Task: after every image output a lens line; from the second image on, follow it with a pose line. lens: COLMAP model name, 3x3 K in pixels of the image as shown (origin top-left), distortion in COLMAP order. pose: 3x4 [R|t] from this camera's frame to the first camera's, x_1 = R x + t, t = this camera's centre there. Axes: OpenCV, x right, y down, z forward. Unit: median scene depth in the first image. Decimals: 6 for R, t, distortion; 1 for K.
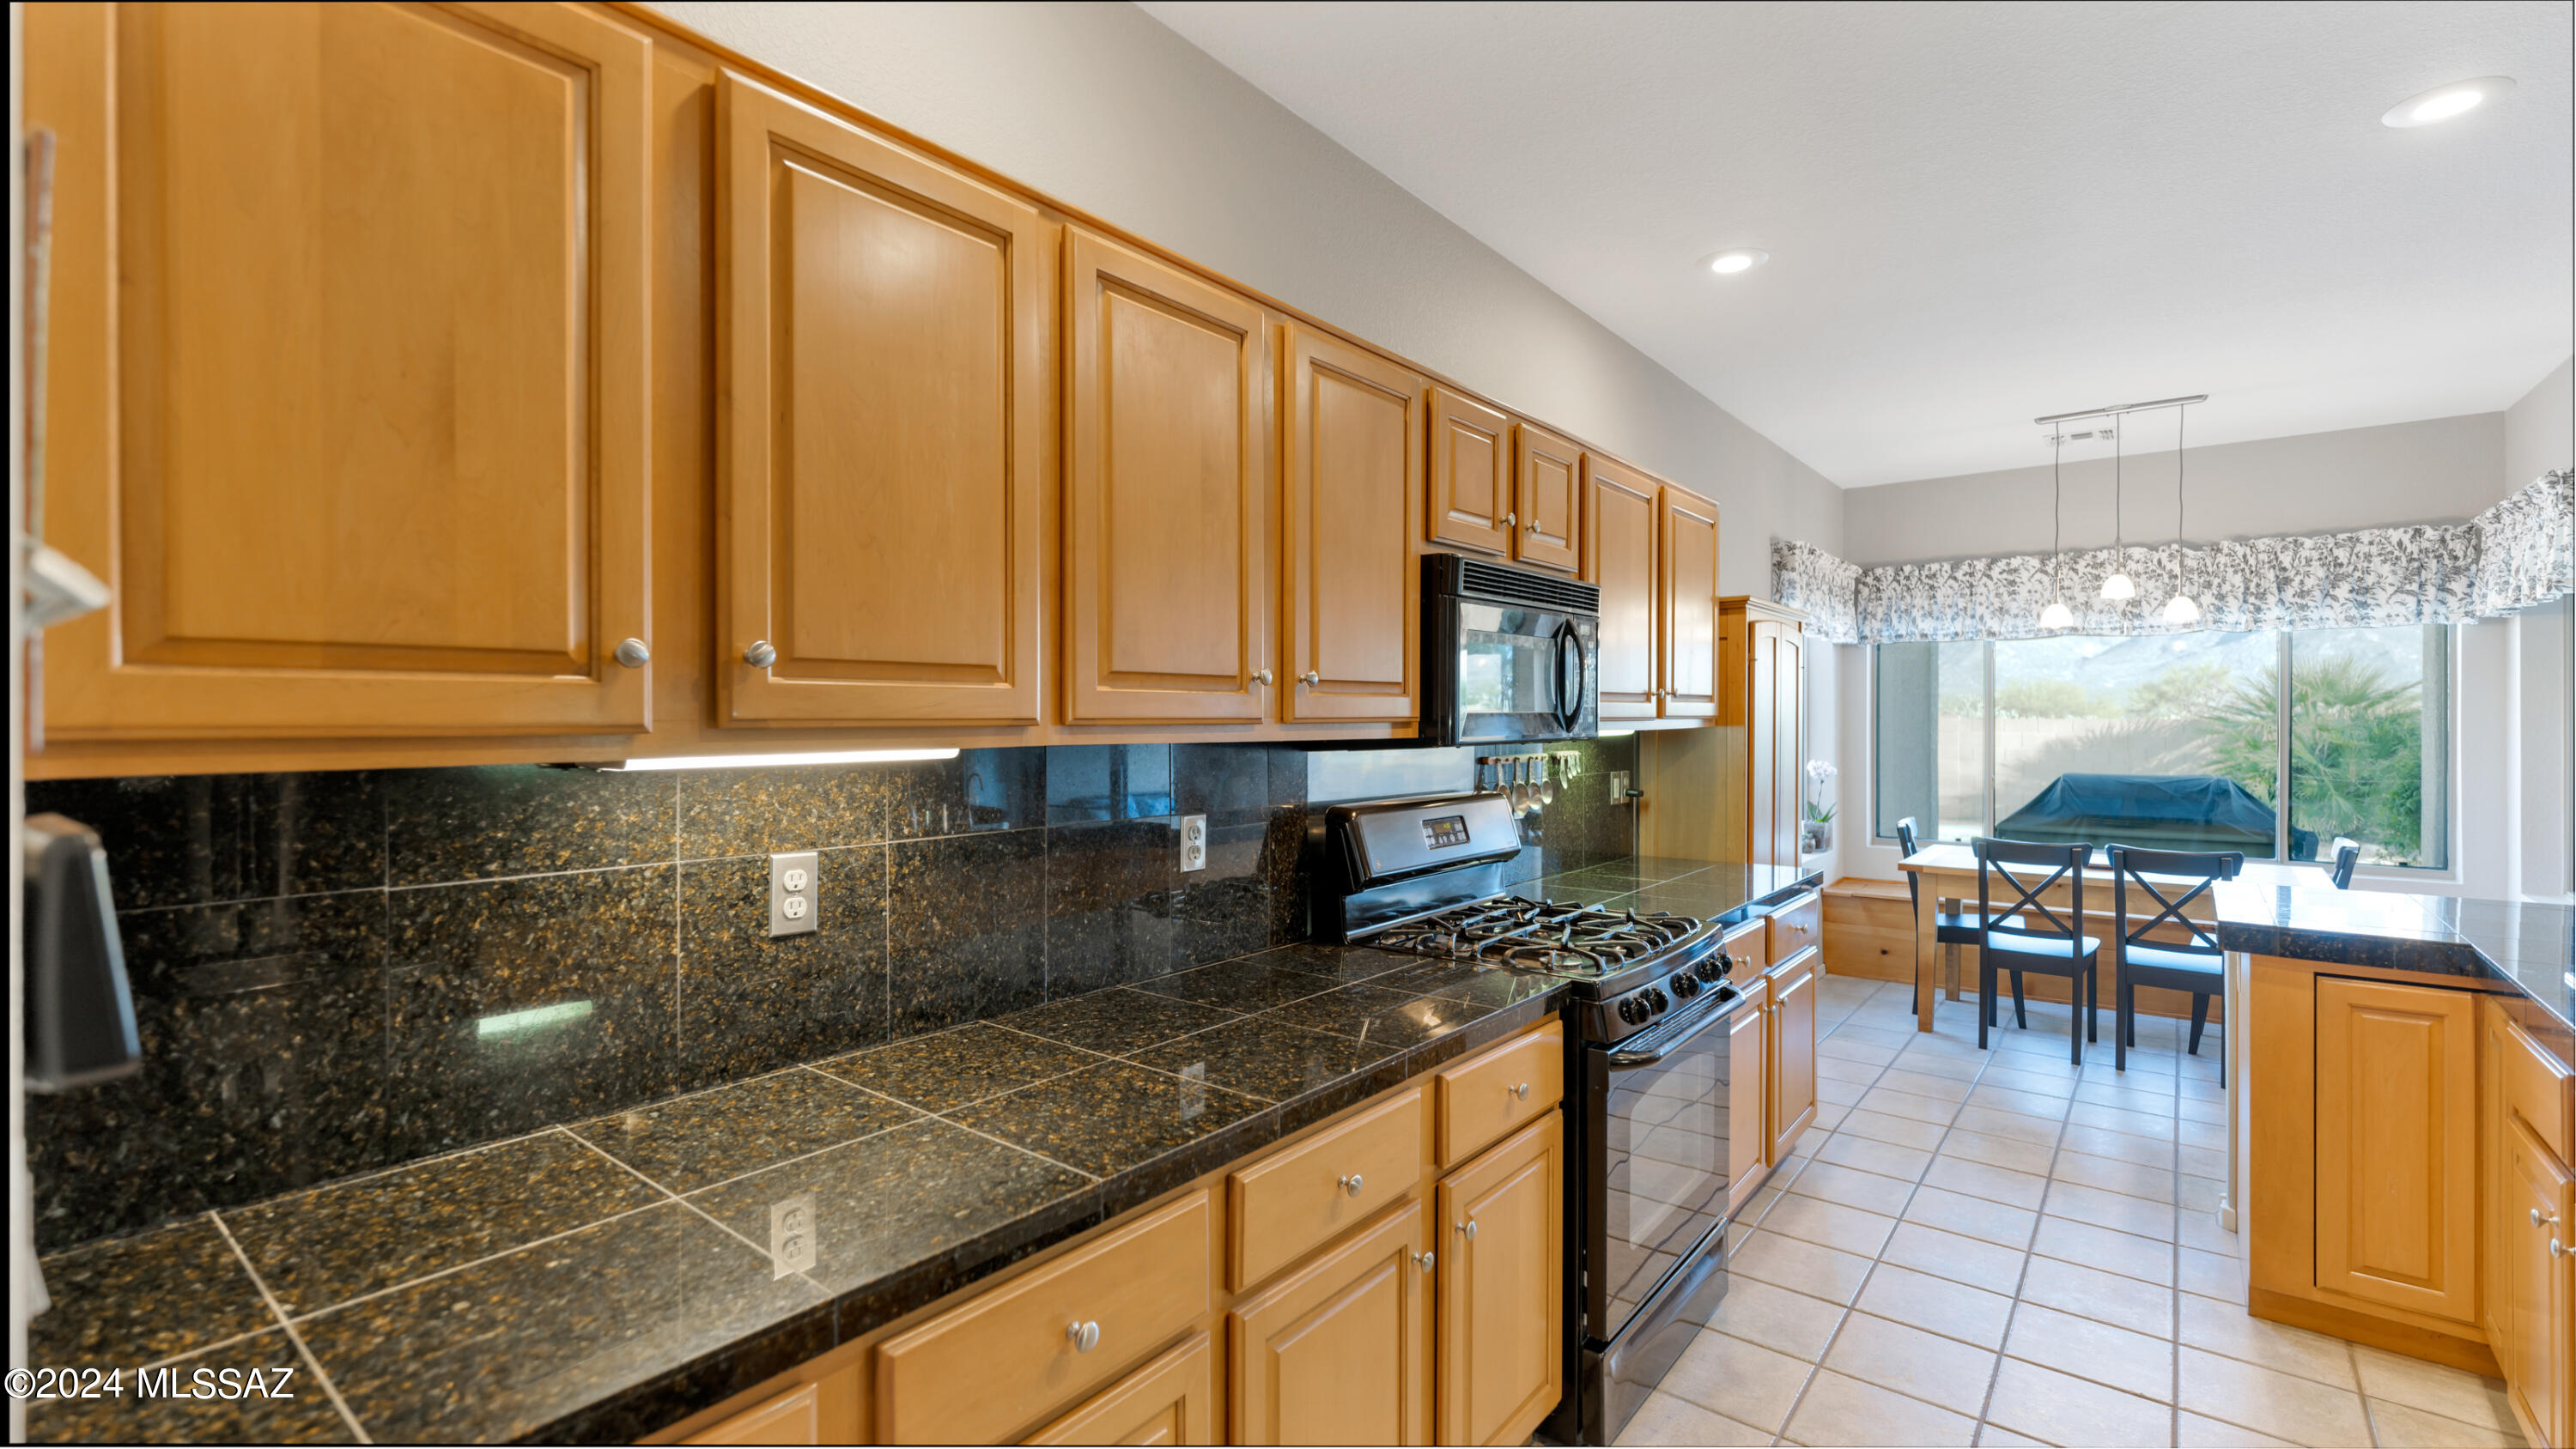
lens RADIAL K [[1115.9, 0, 1310.0], [0, 1115.9, 719.5], [0, 0, 1]] dist [0.001565, -0.001062]
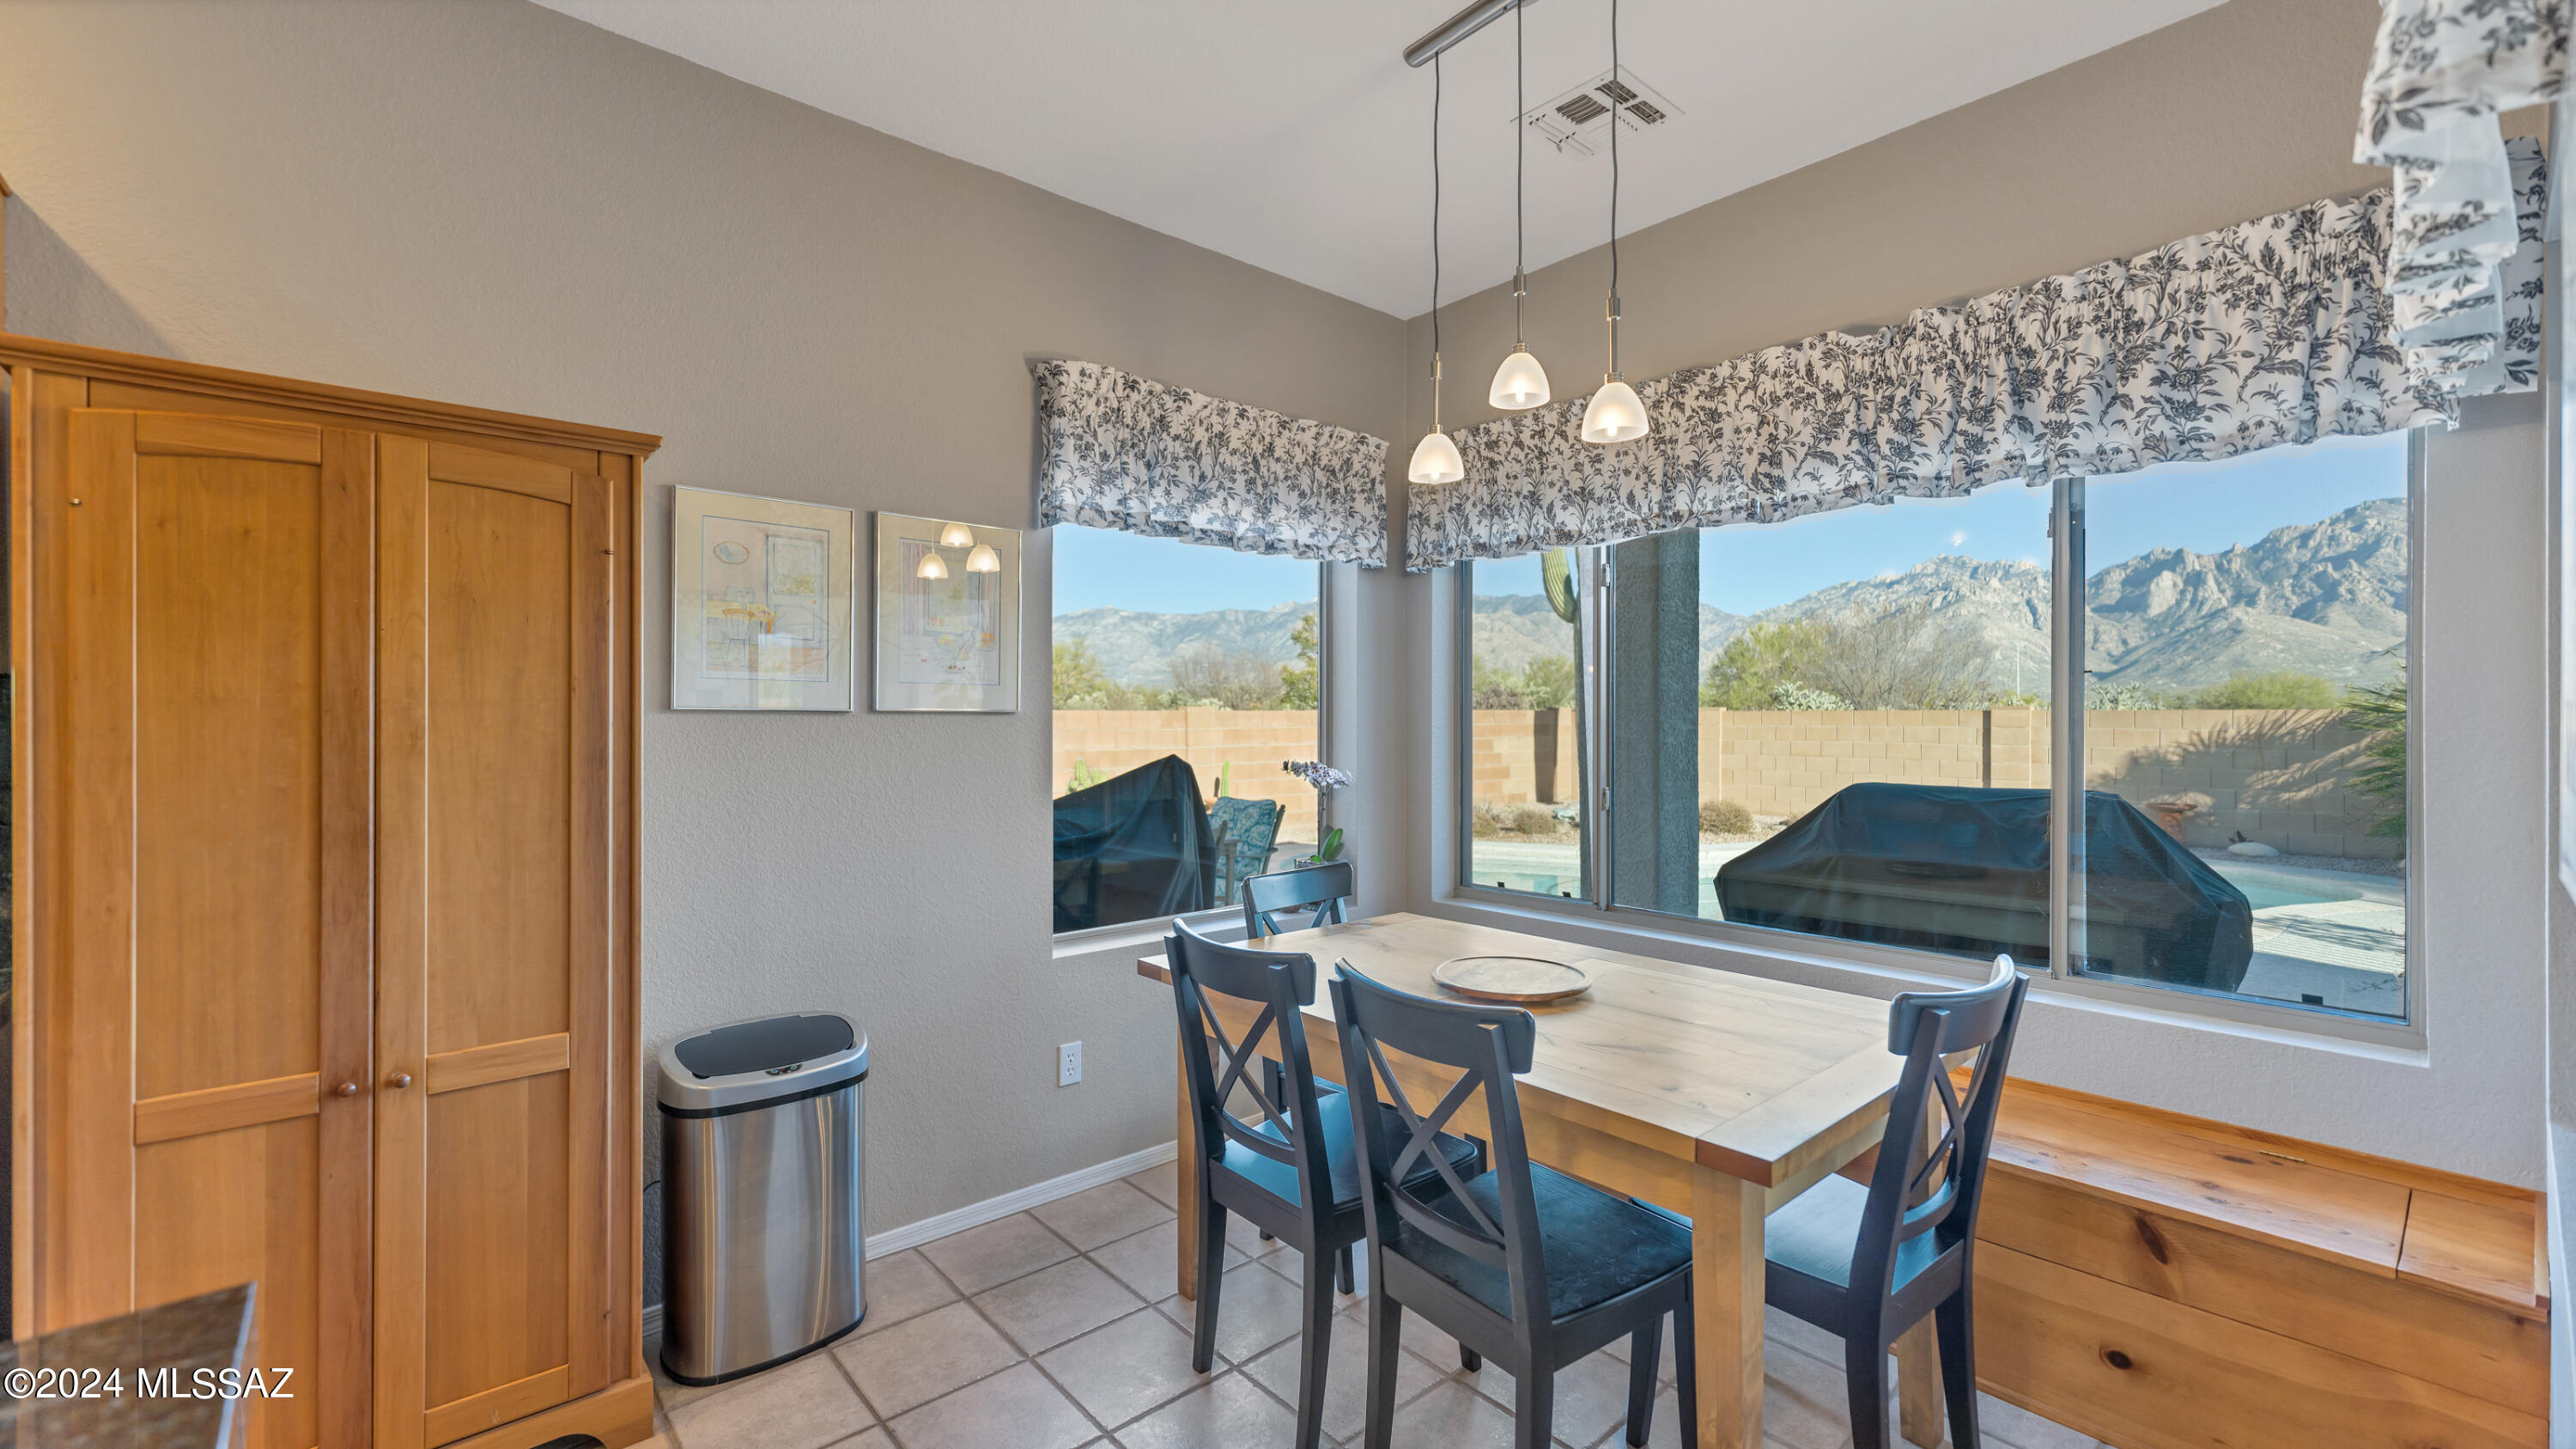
lens RADIAL K [[1066.3, 0, 1284.0], [0, 1066.3, 720.9], [0, 0, 1]] dist [-0.001628, 0.000202]
pose [[0.982797, 0.000525, -0.184688, 0.731266], [0.000015, 0.999996, 0.002922, 0.019447], [0.184689, -0.002875, 0.982793, 0.570115]]
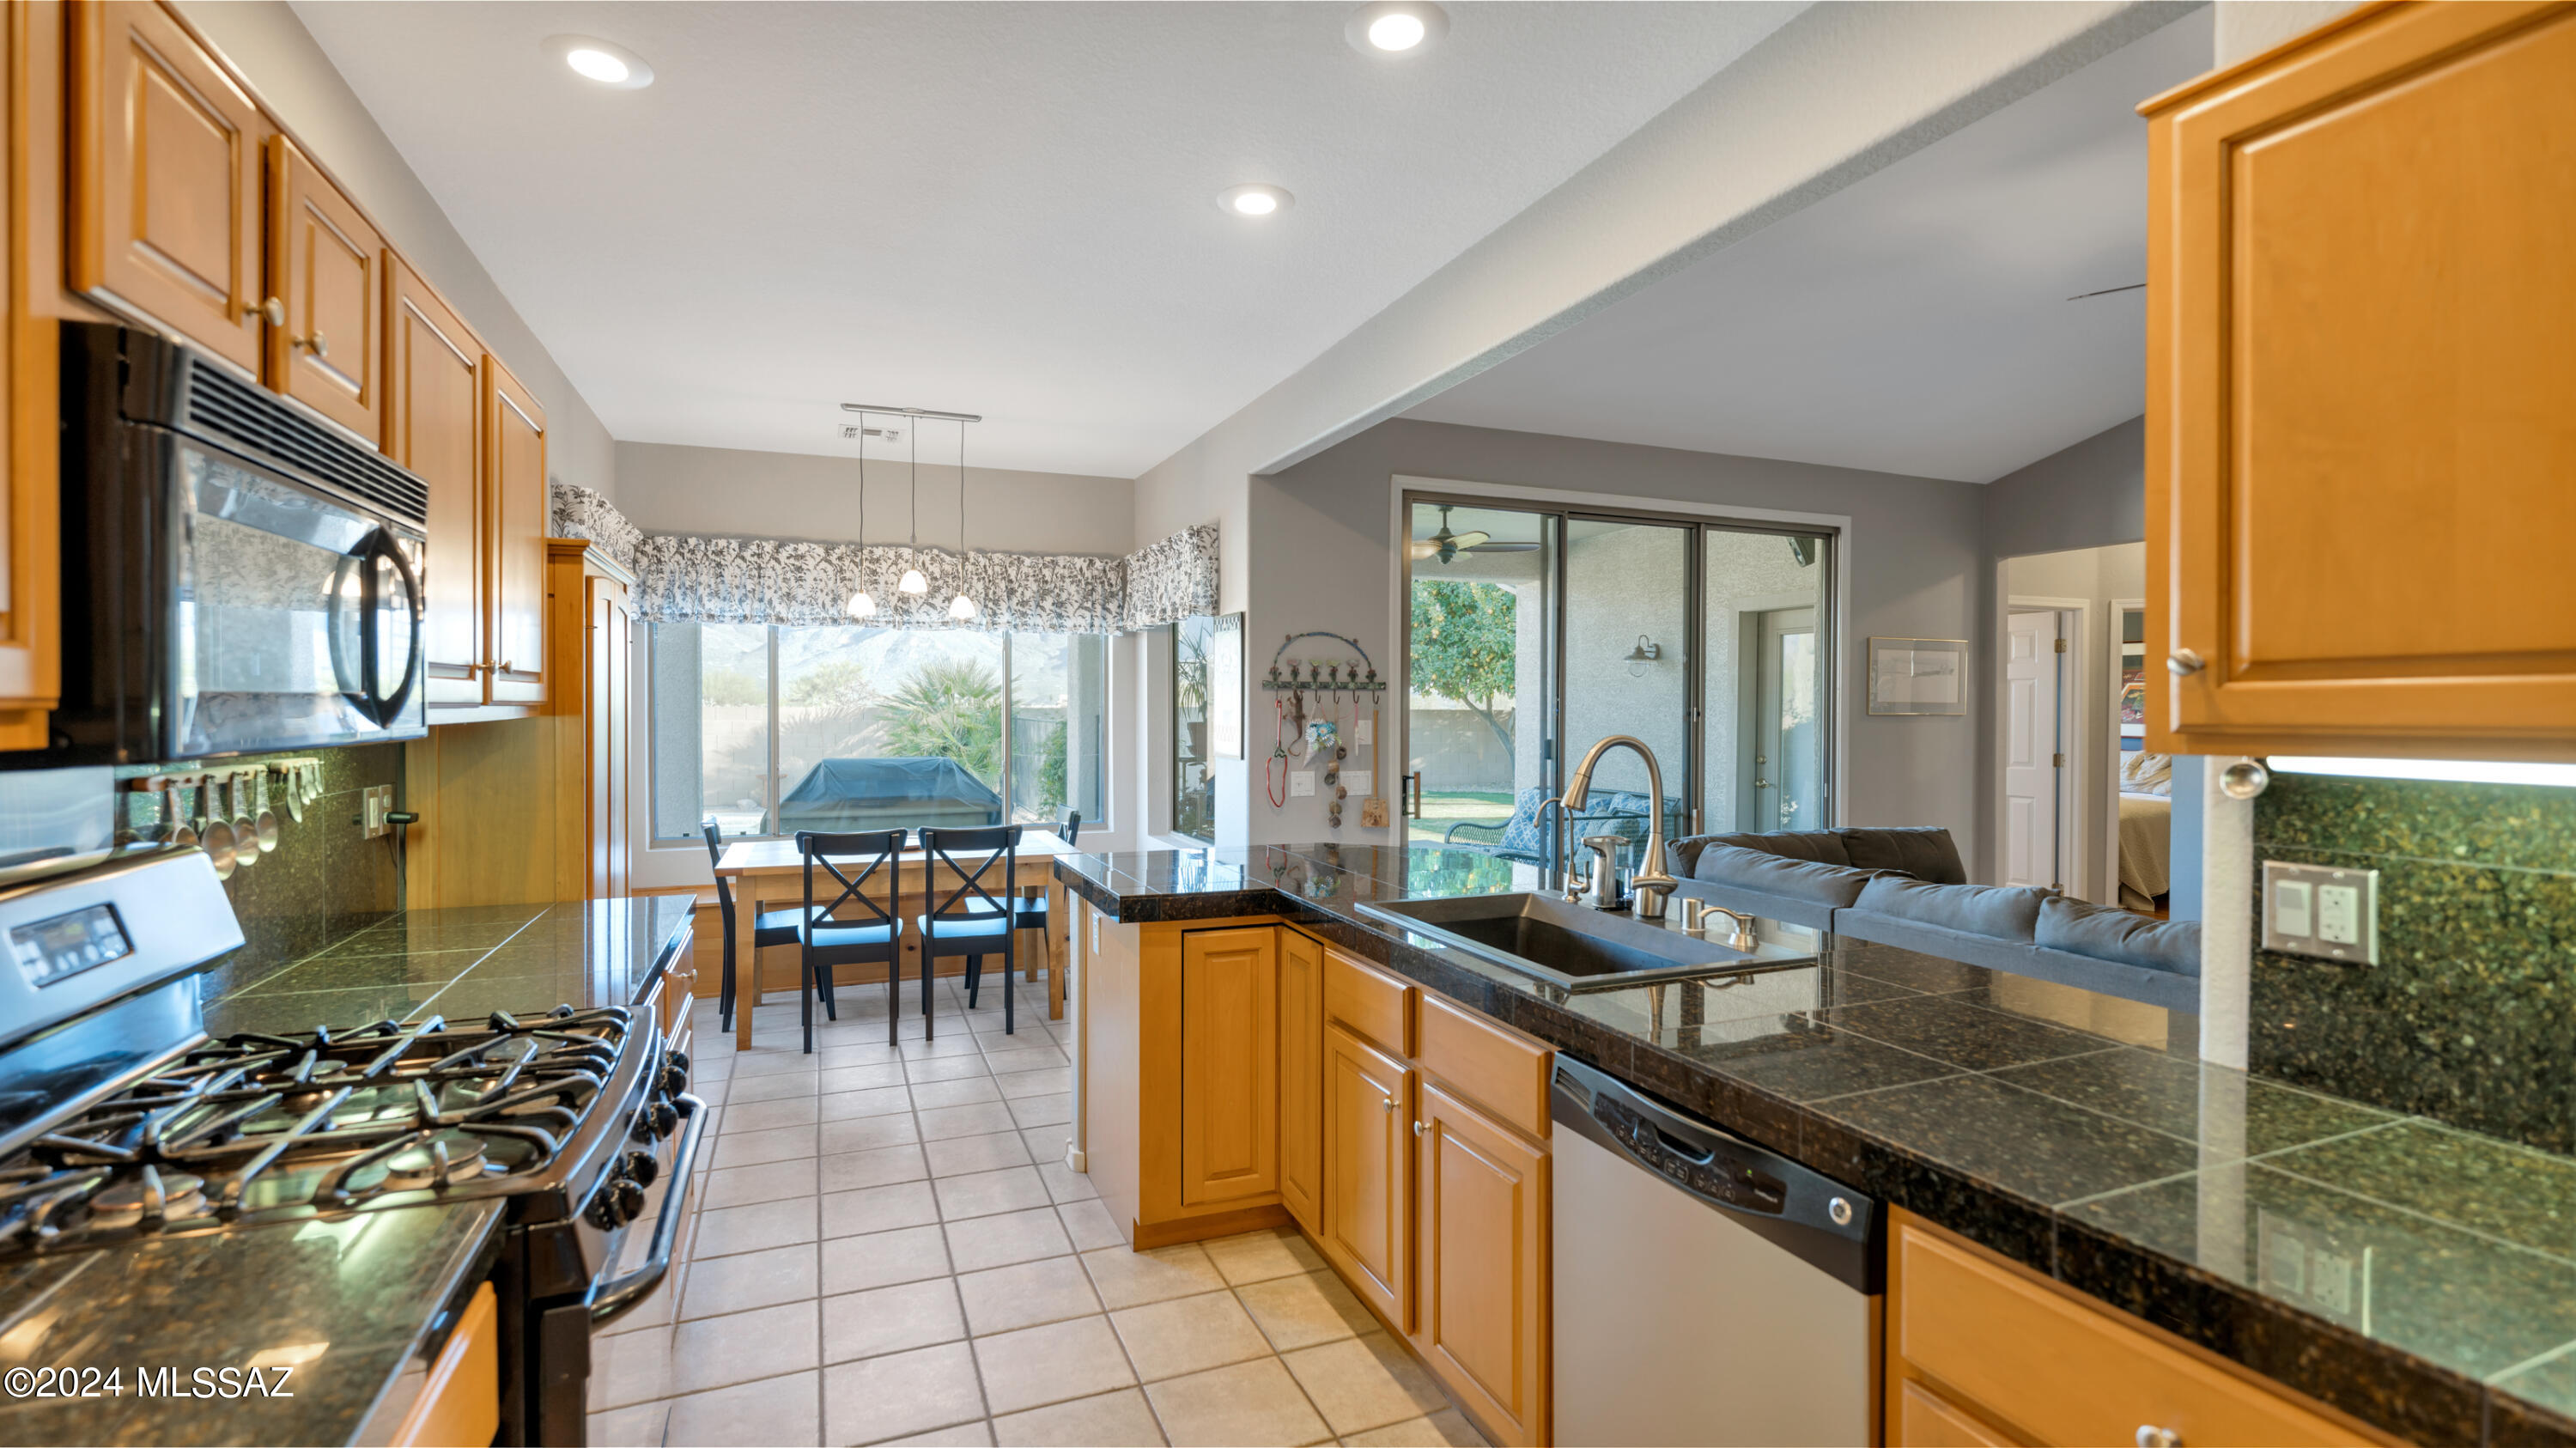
lens RADIAL K [[1116.2, 0, 1269.4], [0, 1116.2, 722.2], [0, 0, 1]] dist [0.001565, -0.001062]
pose [[0.507883, -0.010345, 0.861364, -0.015193], [-0.000790, 0.999922, 0.012475, 0.000549], [-0.861426, -0.007016, 0.507835, 0.177780]]
